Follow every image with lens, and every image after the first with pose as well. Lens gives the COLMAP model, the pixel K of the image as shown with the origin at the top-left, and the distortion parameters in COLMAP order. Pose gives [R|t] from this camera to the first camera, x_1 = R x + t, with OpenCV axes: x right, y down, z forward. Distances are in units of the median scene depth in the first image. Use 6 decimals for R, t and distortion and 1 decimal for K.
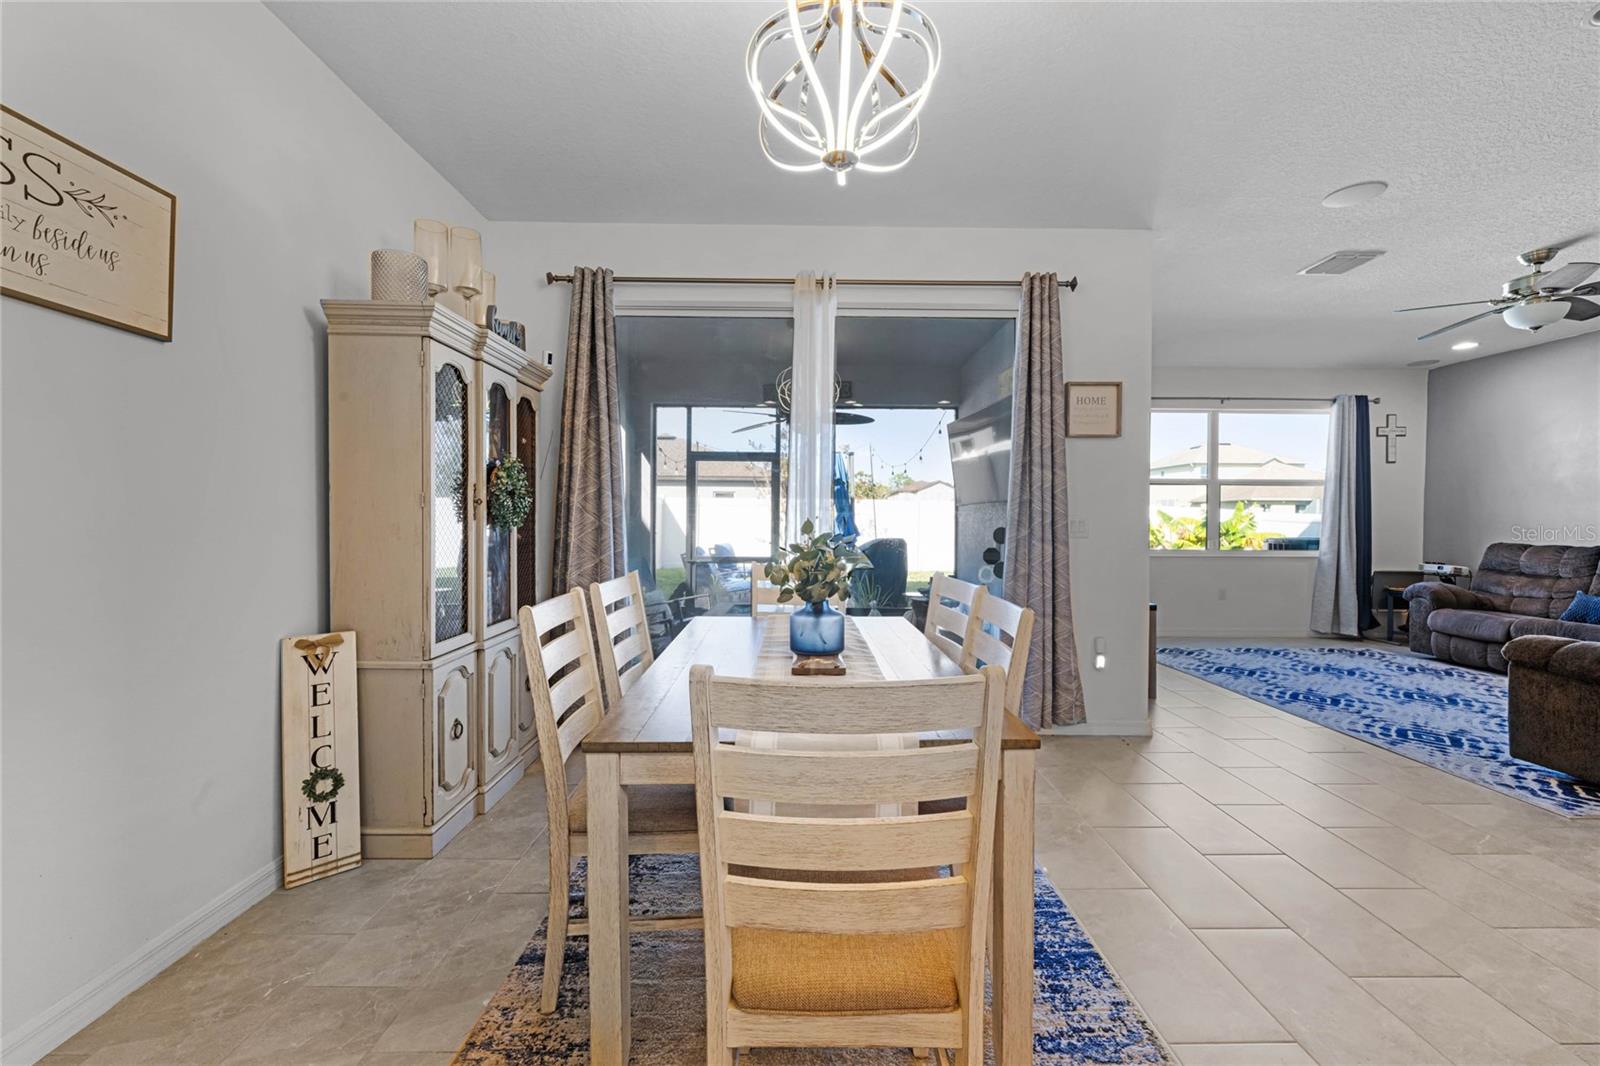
lens RADIAL K [[627.0, 0, 801.2], [0, 627.0, 527.4], [0, 0, 1]] dist [-0.003072, -0.000112]
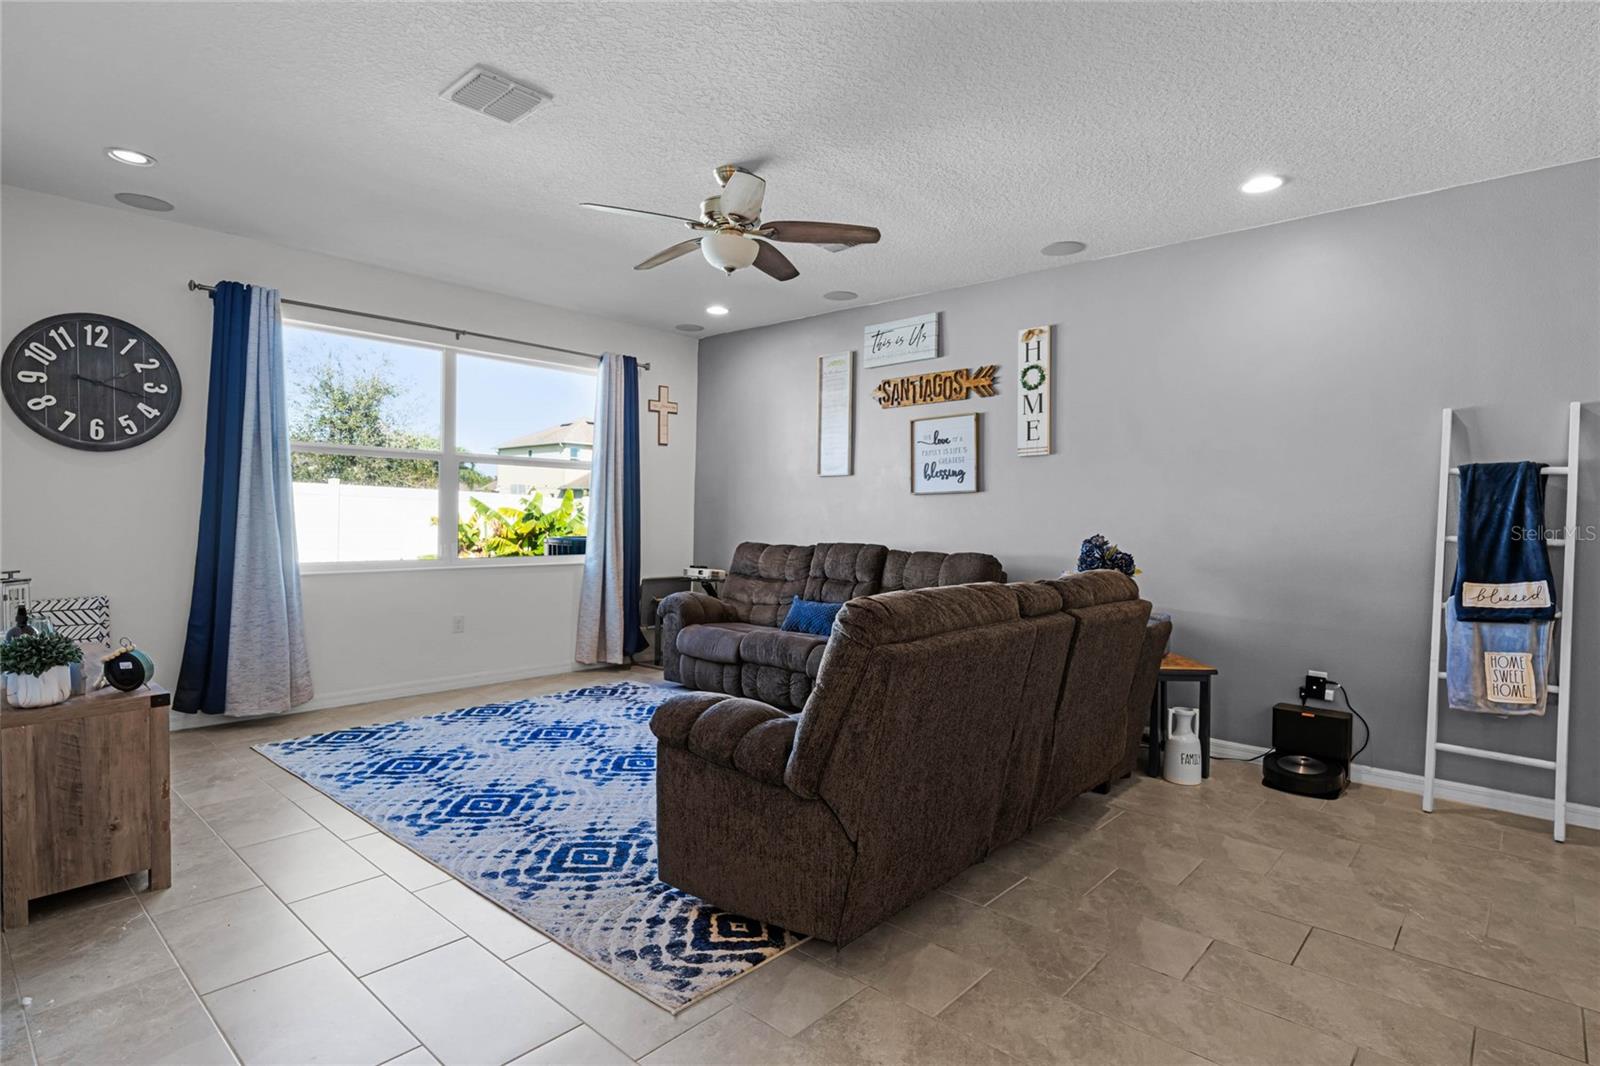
lens RADIAL K [[806.0, 0, 800.3], [0, 806.0, 530.8], [0, 0, 1]] dist [-0.003152, 0.000409]
pose [[0.680416, -0.009441, 0.732765, 0.352237], [-0.002467, 0.999882, 0.015173, -0.009283], [-0.732822, -0.012132, 0.680312, 0.179474]]
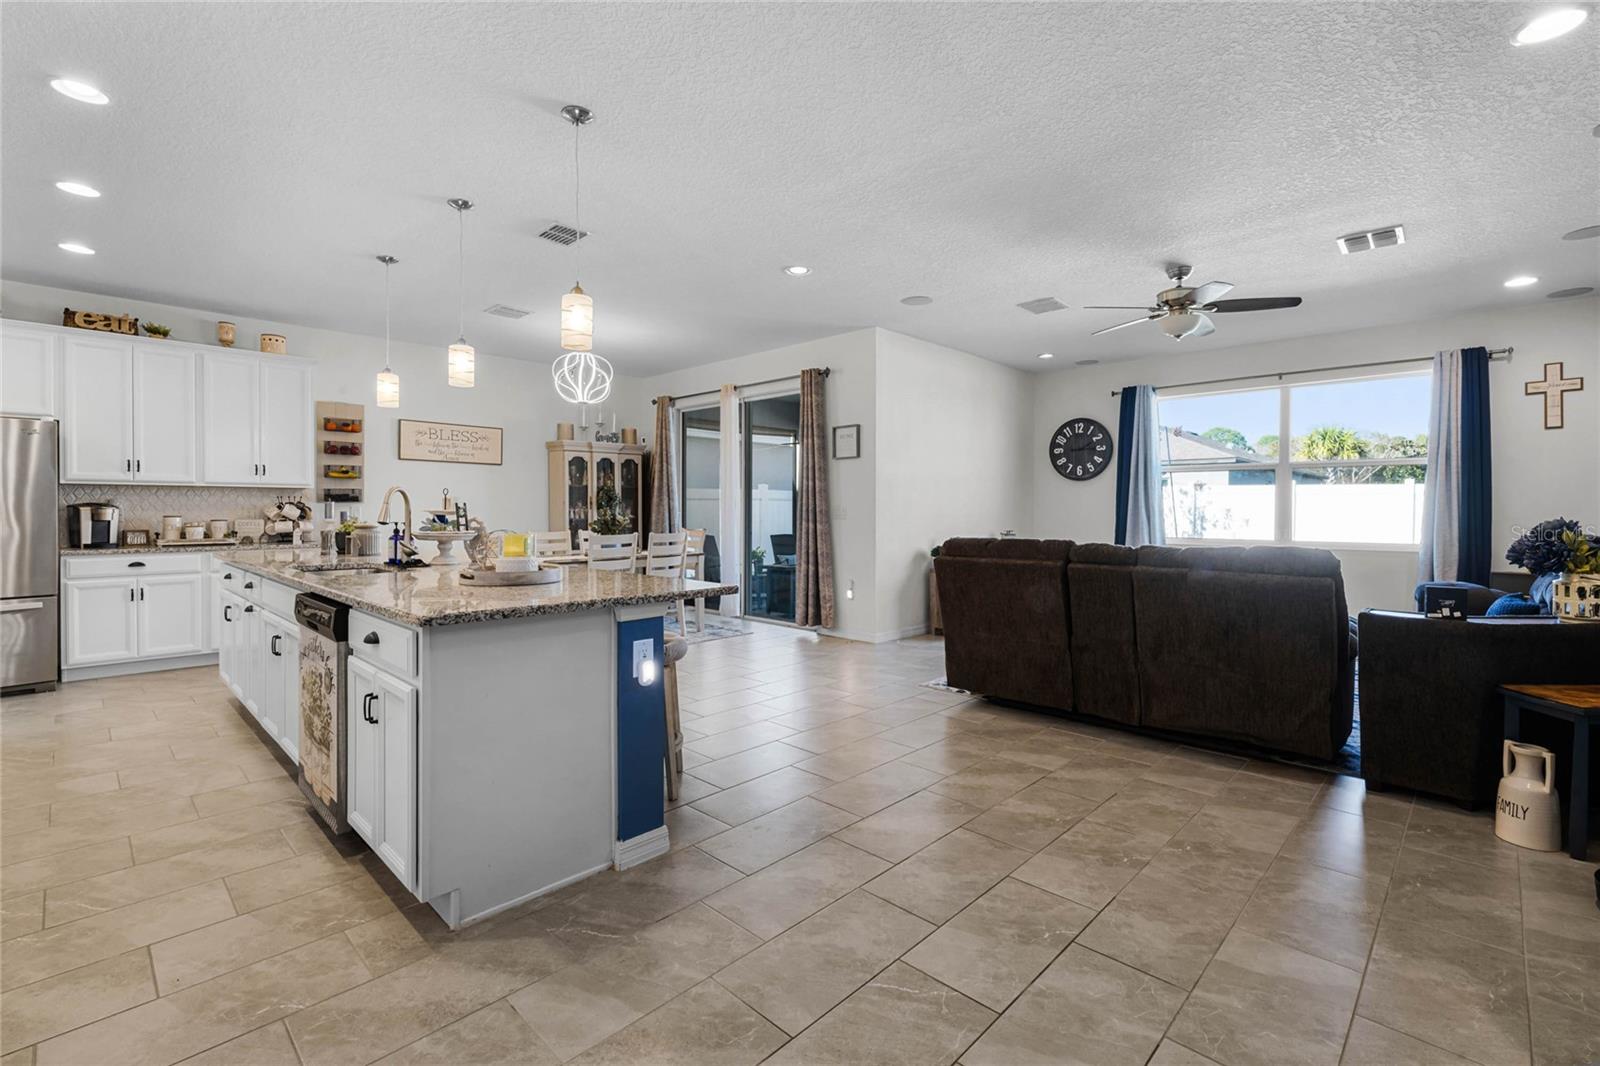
lens RADIAL K [[712.2, 0, 795.9], [0, 712.2, 515.7], [0, 0, 1]] dist [-0.001875, 0.001021]
pose [[0.705104, 0.001953, -0.709102, 1.105951], [-0.006018, 0.999977, -0.003230, 0.009221], [0.709079, 0.006544, 0.705099, -0.271963]]
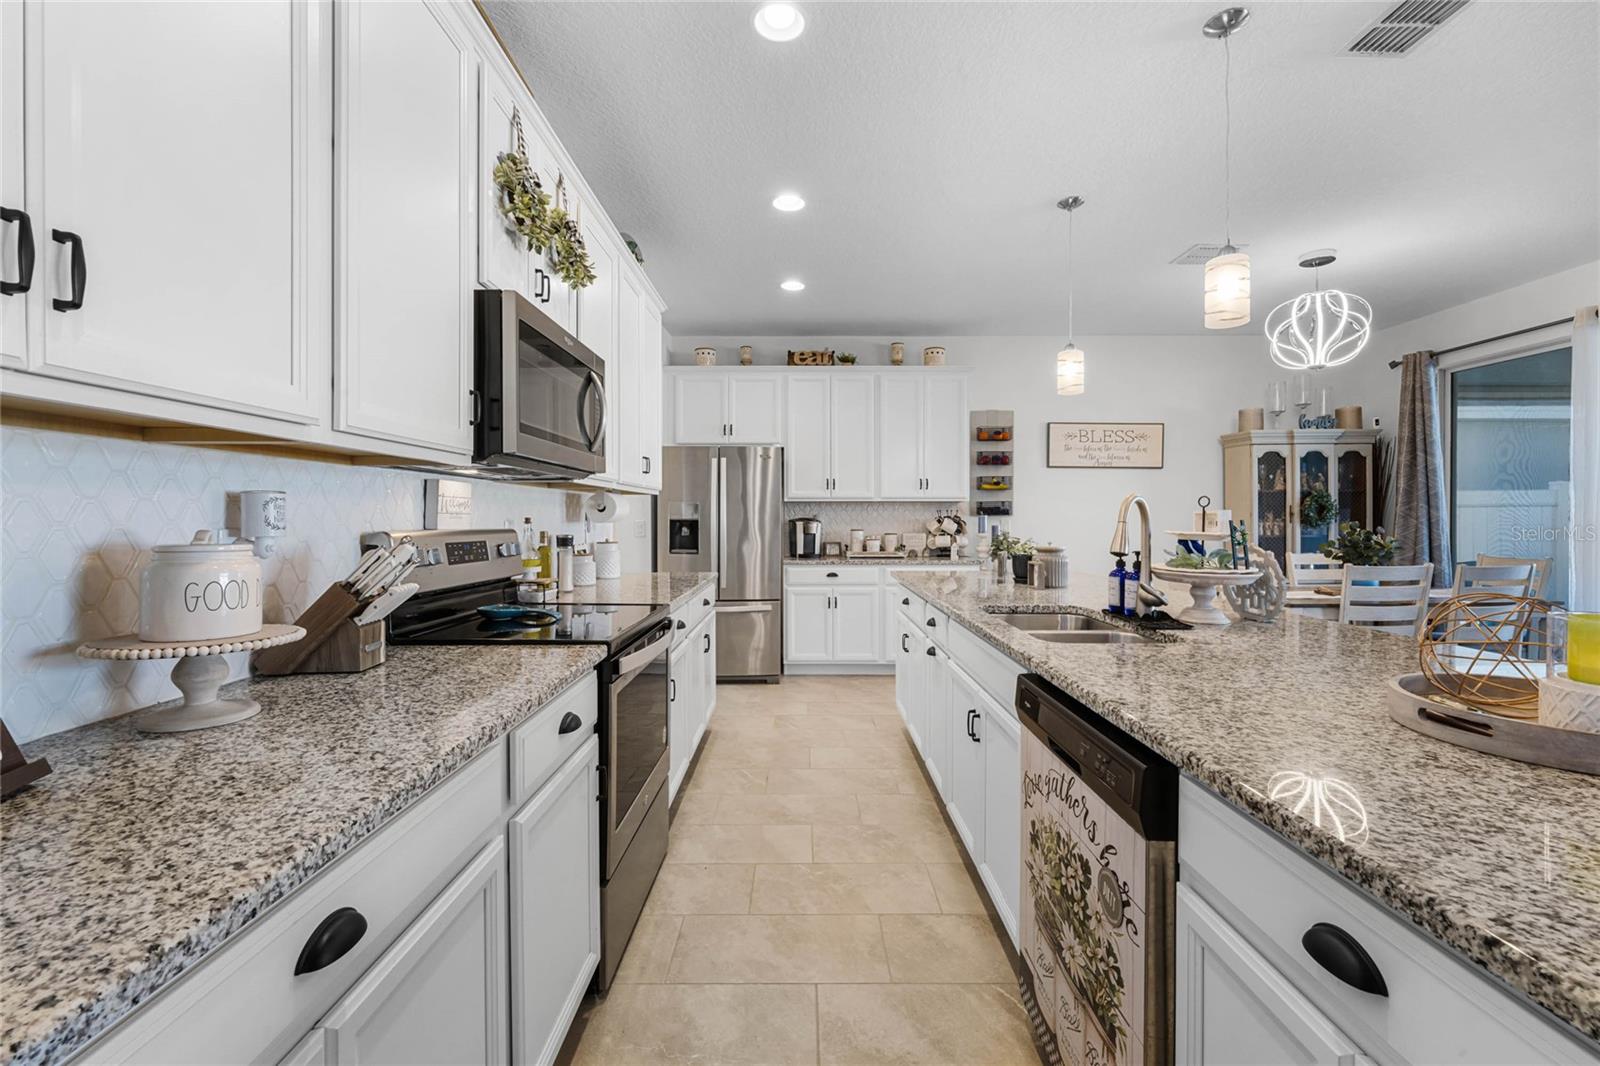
lens RADIAL K [[673.5, 0, 796.2], [0, 673.5, 523.1], [0, 0, 1]] dist [-0.004478, -0.000348]
pose [[-0.022743, 0.001610, -0.999740, 0.790760], [-0.010892, 0.999939, 0.001858, 0.000566], [0.999682, 0.010932, -0.022724, -0.256906]]
